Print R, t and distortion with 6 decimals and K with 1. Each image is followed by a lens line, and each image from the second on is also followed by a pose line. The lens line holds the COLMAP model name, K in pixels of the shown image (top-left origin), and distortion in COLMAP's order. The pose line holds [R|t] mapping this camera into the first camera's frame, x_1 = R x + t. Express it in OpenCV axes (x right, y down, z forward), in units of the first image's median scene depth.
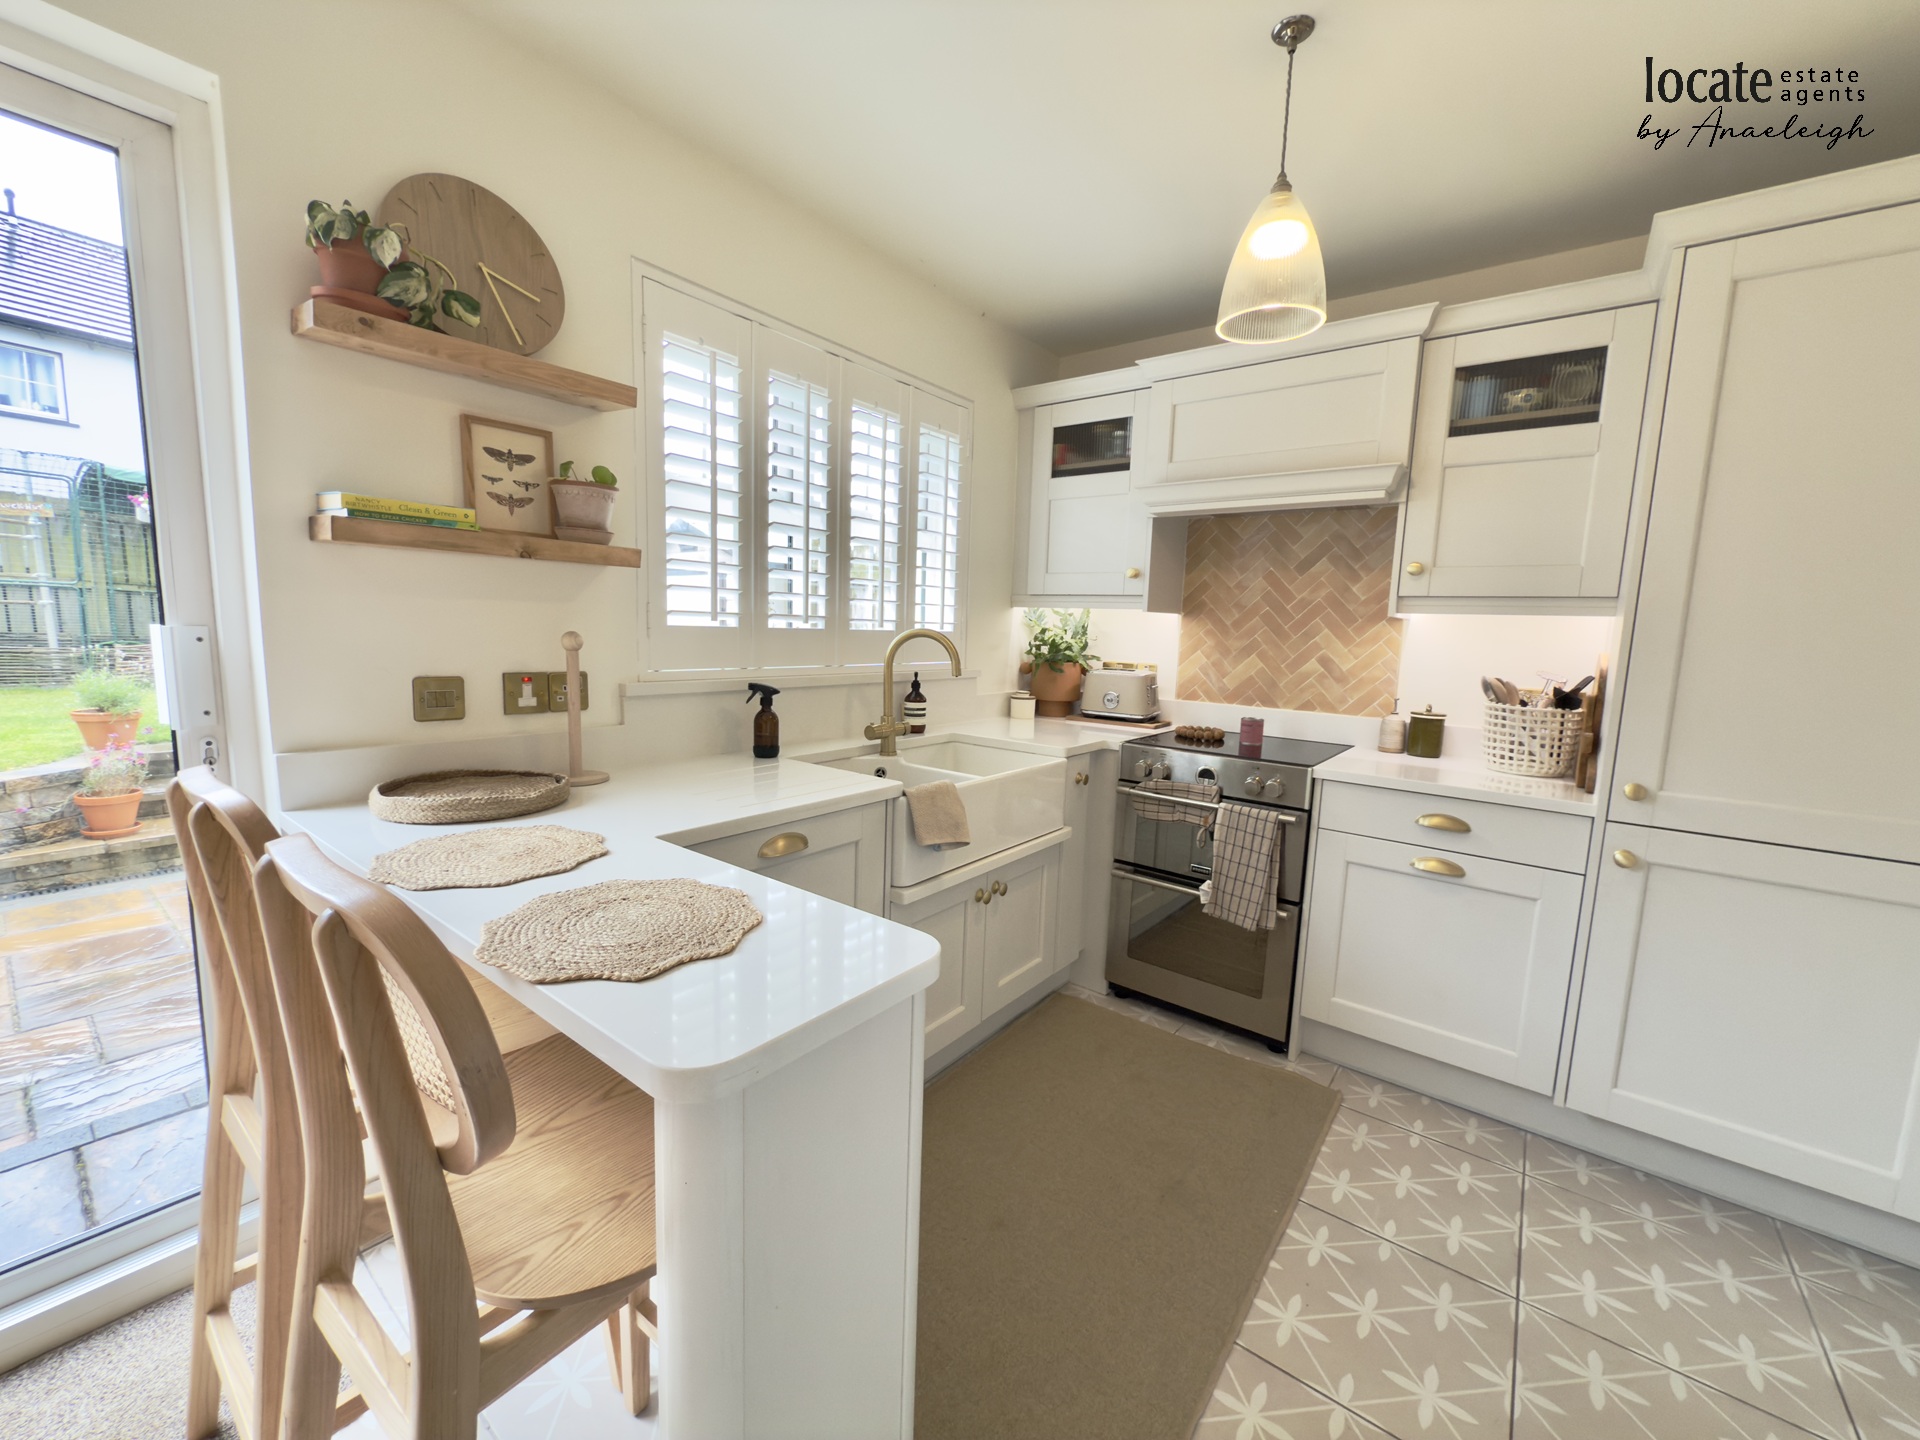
lens RADIAL K [[761.0, 0, 961.6], [0, 761.0, 721.3], [0, 0, 1]] dist [-0.000239, -0.000090]
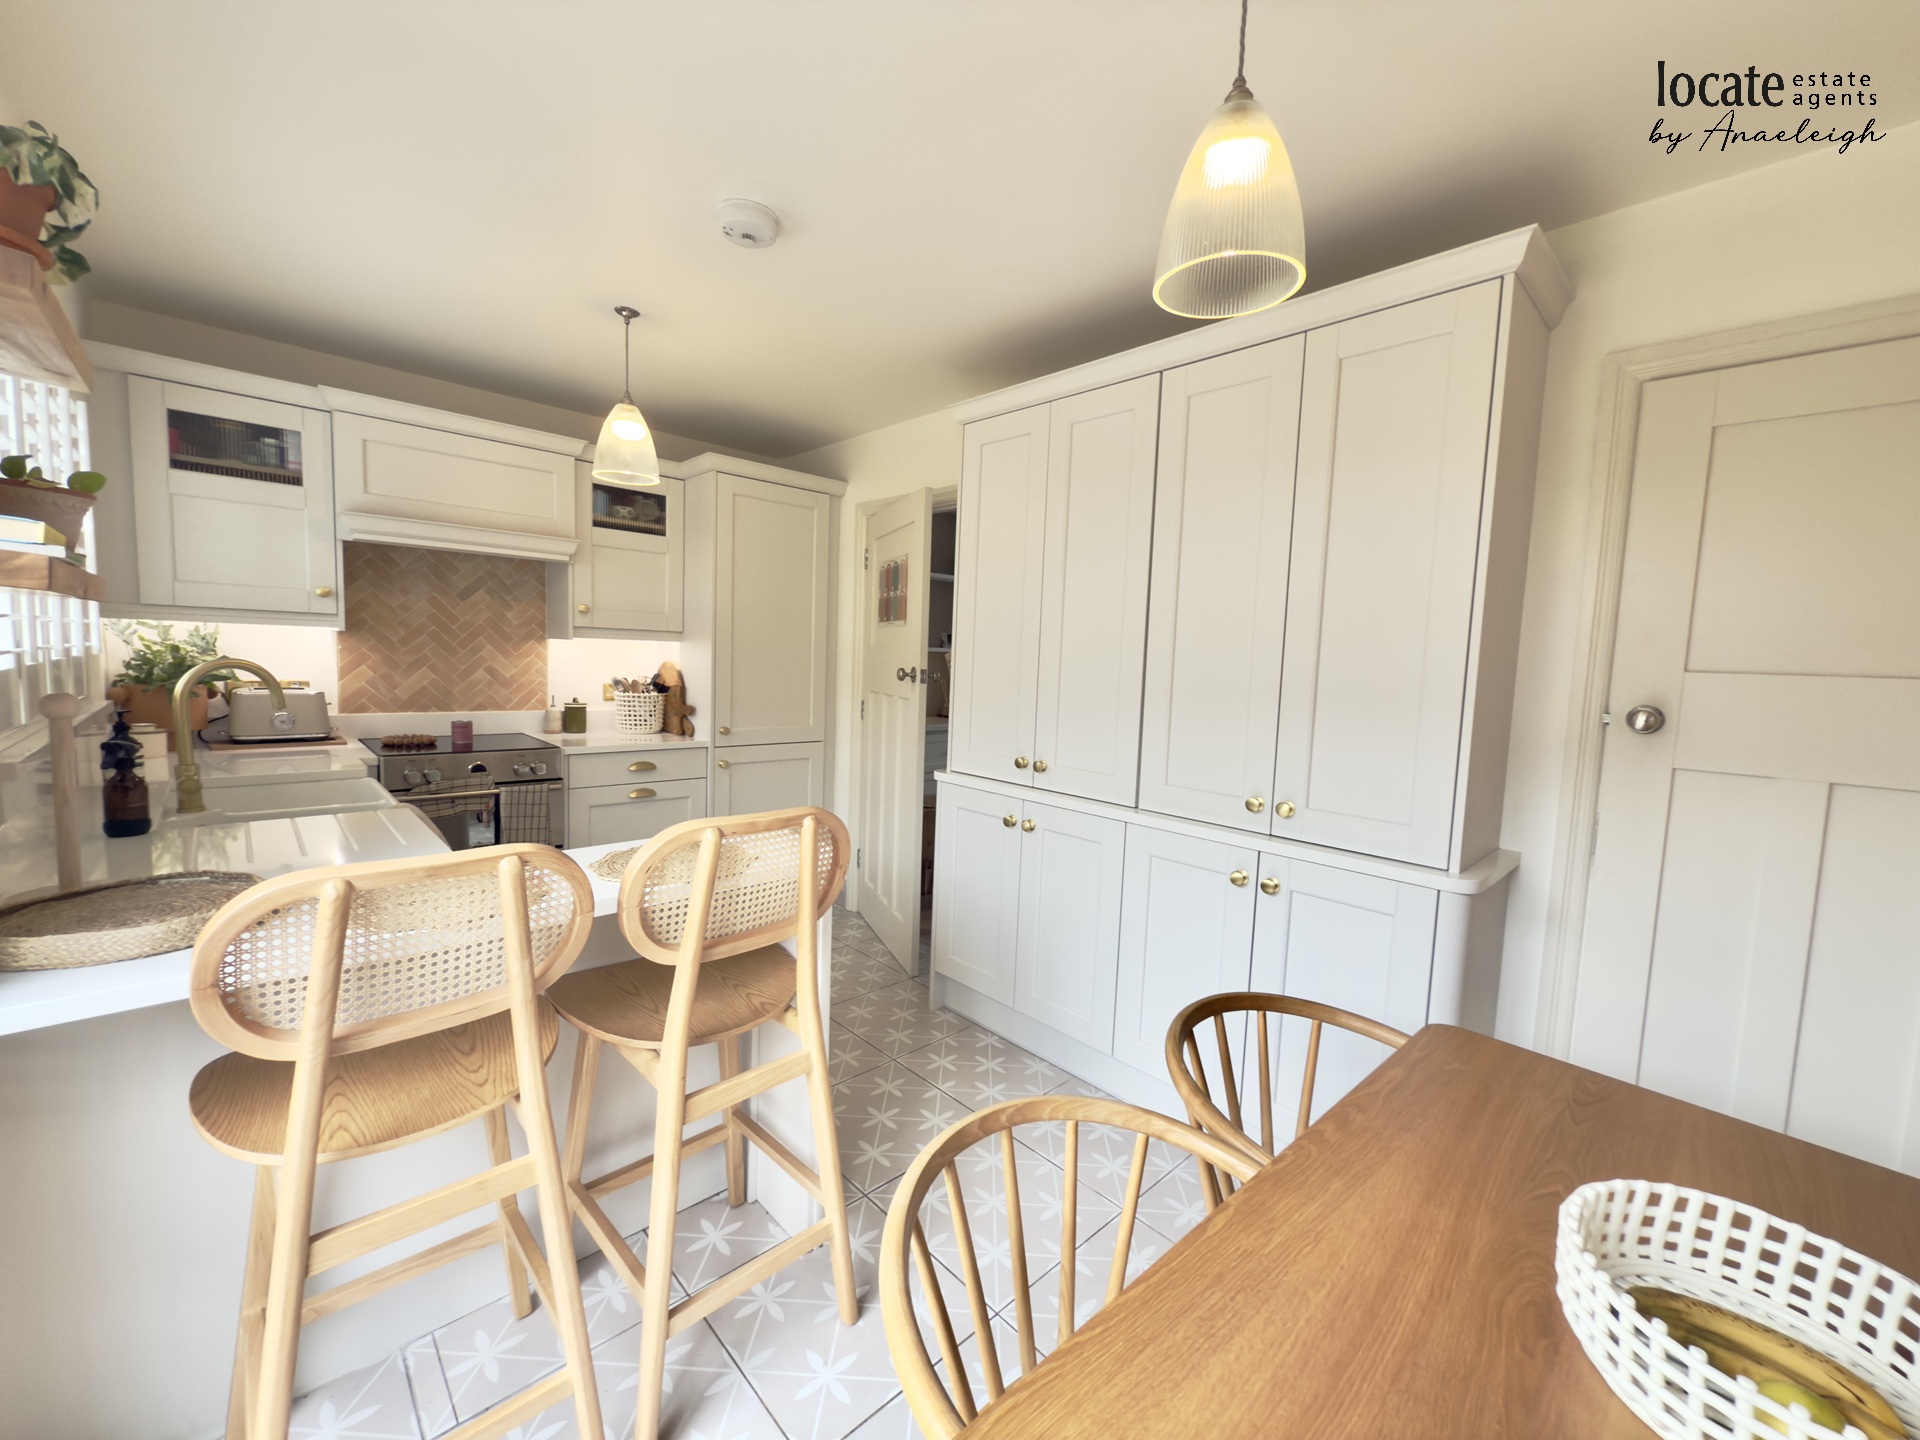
lens RADIAL K [[761.0, 0, 949.6], [0, 761.0, 728.2], [0, 0, 1]] dist [-0.000239, -0.000090]
pose [[0.161463, -0.125060, 0.978923, -0.741348], [0.088666, 0.989765, 0.111821, -0.064852], [-0.982888, 0.068742, 0.170899, 0.034397]]
